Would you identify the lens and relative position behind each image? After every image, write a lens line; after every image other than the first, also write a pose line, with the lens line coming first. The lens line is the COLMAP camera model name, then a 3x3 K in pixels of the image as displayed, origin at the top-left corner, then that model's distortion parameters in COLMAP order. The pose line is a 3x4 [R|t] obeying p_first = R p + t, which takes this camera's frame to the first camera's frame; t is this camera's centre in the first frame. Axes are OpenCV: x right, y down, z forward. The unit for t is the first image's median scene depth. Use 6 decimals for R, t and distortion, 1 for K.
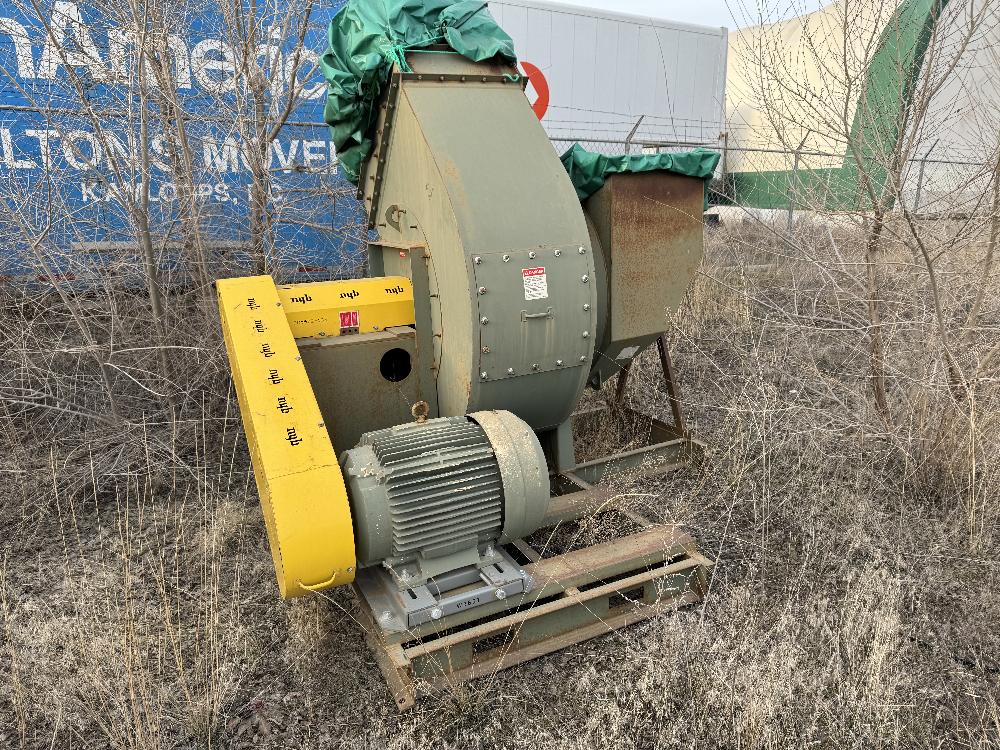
lens RADIAL K [[712.6, 0, 500.0], [0, 712.6, 375.0], [0, 0, 1]] dist [0.008979, 0.000525]
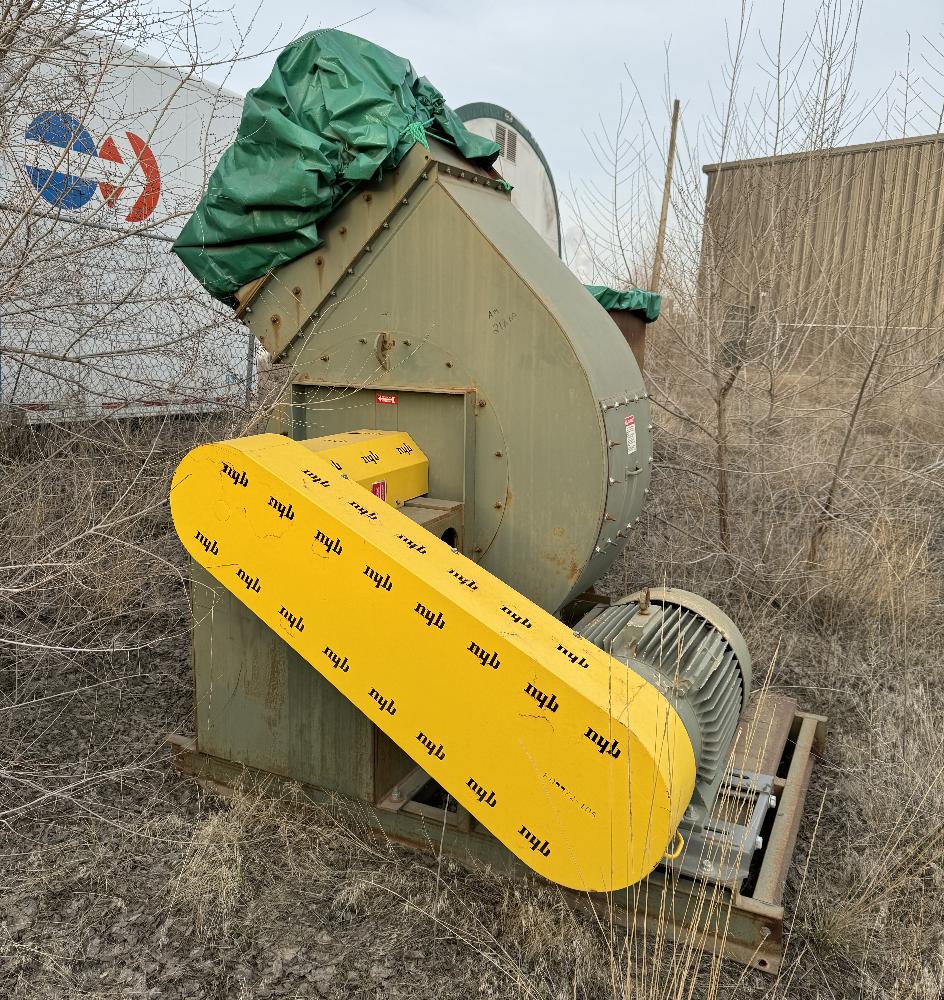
lens RADIAL K [[880.0, 0, 472.0], [0, 880.0, 500.0], [0, 0, 1]] dist [0.004693, 0.001568]
pose [[0.793071, -0.064484, 0.605707, -0.717831], [0.097412, 0.995009, -0.021616, -0.048000], [-0.601290, 0.076146, 0.795394, 0.284819]]
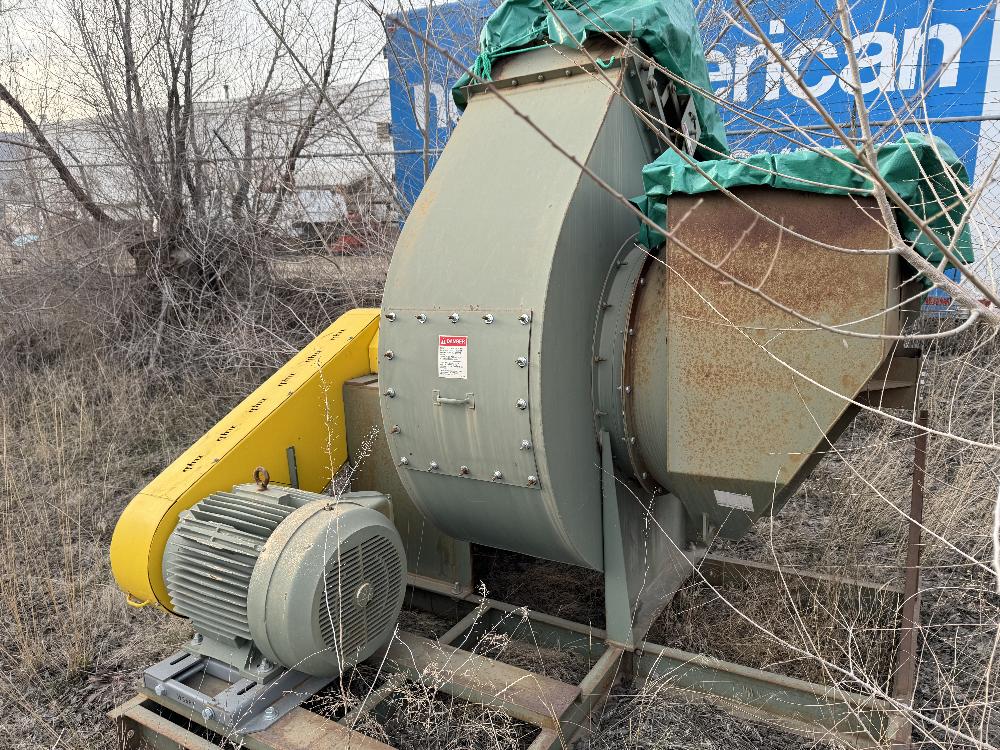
lens RADIAL K [[712.6, 0, 500.0], [0, 712.6, 375.0], [0, 0, 1]] dist [0.008979, 0.000525]
pose [[0.545072, 0.181580, -0.818490, 0.654961], [-0.187895, 0.977888, 0.091814, -0.183082], [0.817063, 0.103745, 0.567137, 0.625747]]
